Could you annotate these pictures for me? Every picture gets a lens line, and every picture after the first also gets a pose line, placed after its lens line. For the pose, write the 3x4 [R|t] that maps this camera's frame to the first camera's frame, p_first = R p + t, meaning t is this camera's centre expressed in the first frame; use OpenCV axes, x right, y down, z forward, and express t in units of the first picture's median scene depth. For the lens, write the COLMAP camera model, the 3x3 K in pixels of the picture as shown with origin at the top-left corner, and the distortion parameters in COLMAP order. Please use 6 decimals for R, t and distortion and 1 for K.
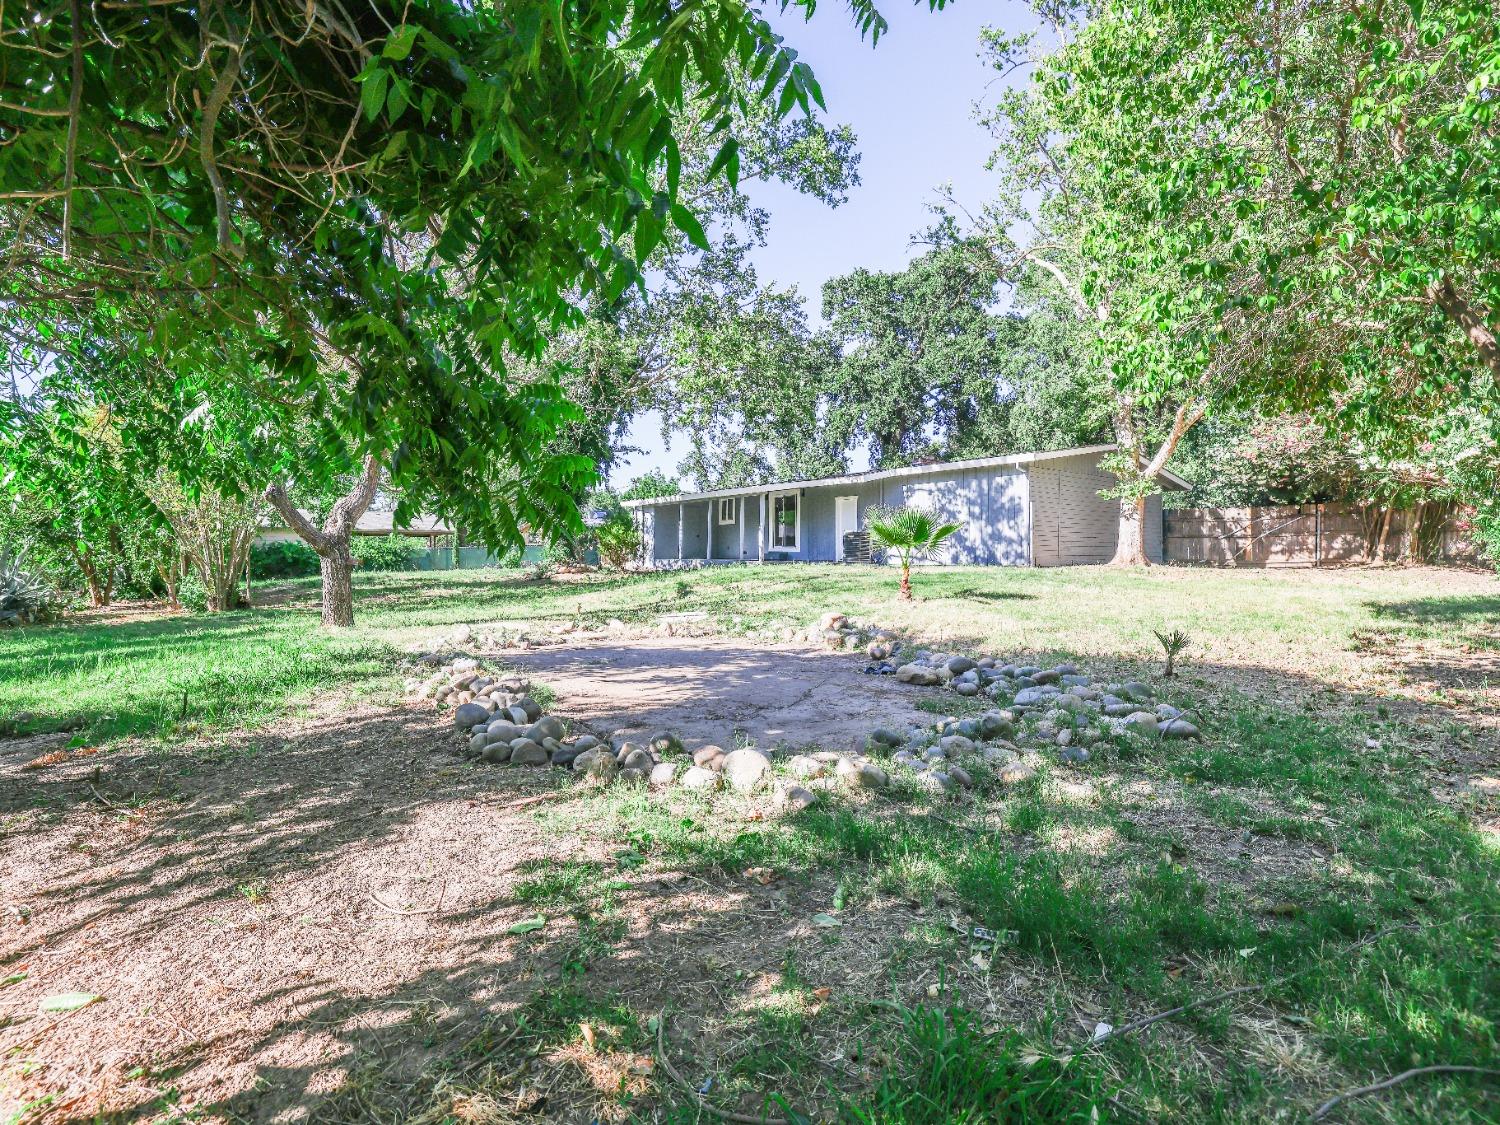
lens RADIAL K [[745.3, 0, 751.1], [0, 745.3, 542.2], [0, 0, 1]] dist [-0.002184, -0.000500]
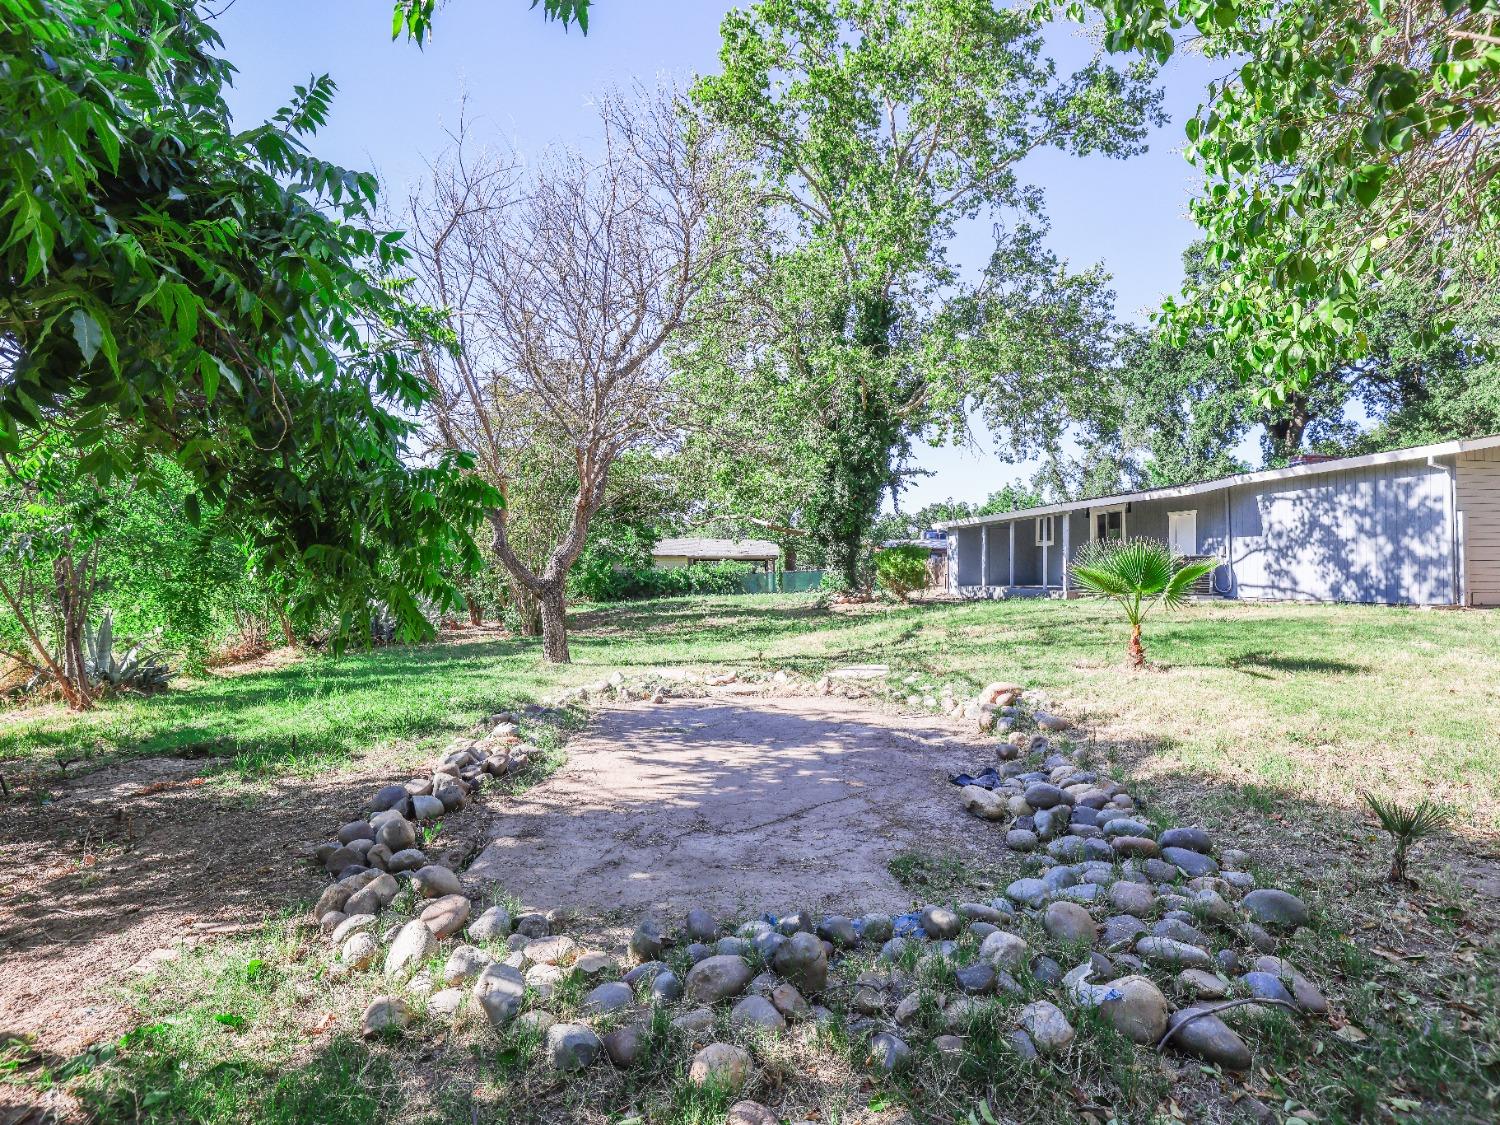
lens RADIAL K [[745.3, 0, 751.1], [0, 745.3, 542.2], [0, 0, 1]] dist [-0.002184, -0.000500]
pose [[0.877273, -0.023947, -0.479394, 0.096536], [0.014404, 0.999618, -0.023573, -0.014591], [0.479775, 0.013775, 0.877283, 0.067597]]
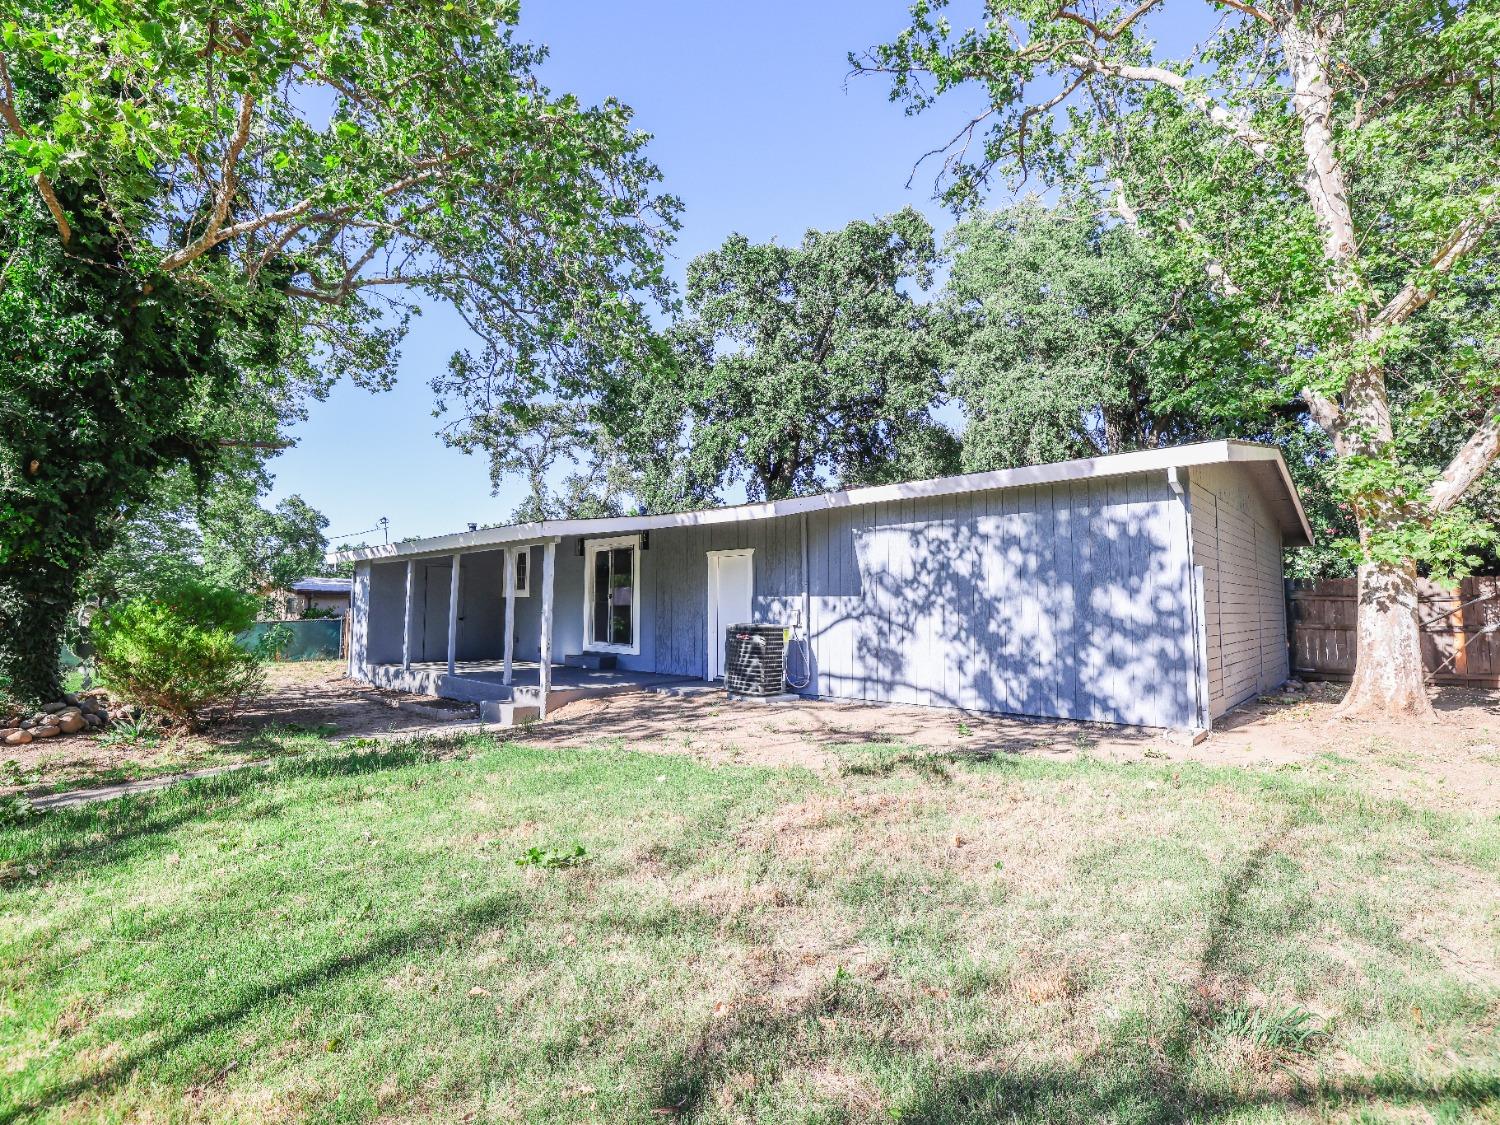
lens RADIAL K [[695.2, 0, 750.0], [0, 695.2, 562.5], [0, 0, 1]] dist [0.000462, 0.000253]
pose [[0.982956, 0.008998, 0.183621, 0.051594], [-0.000088, 0.998824, -0.048474, -0.027984], [-0.183841, 0.047632, 0.981801, 0.507409]]
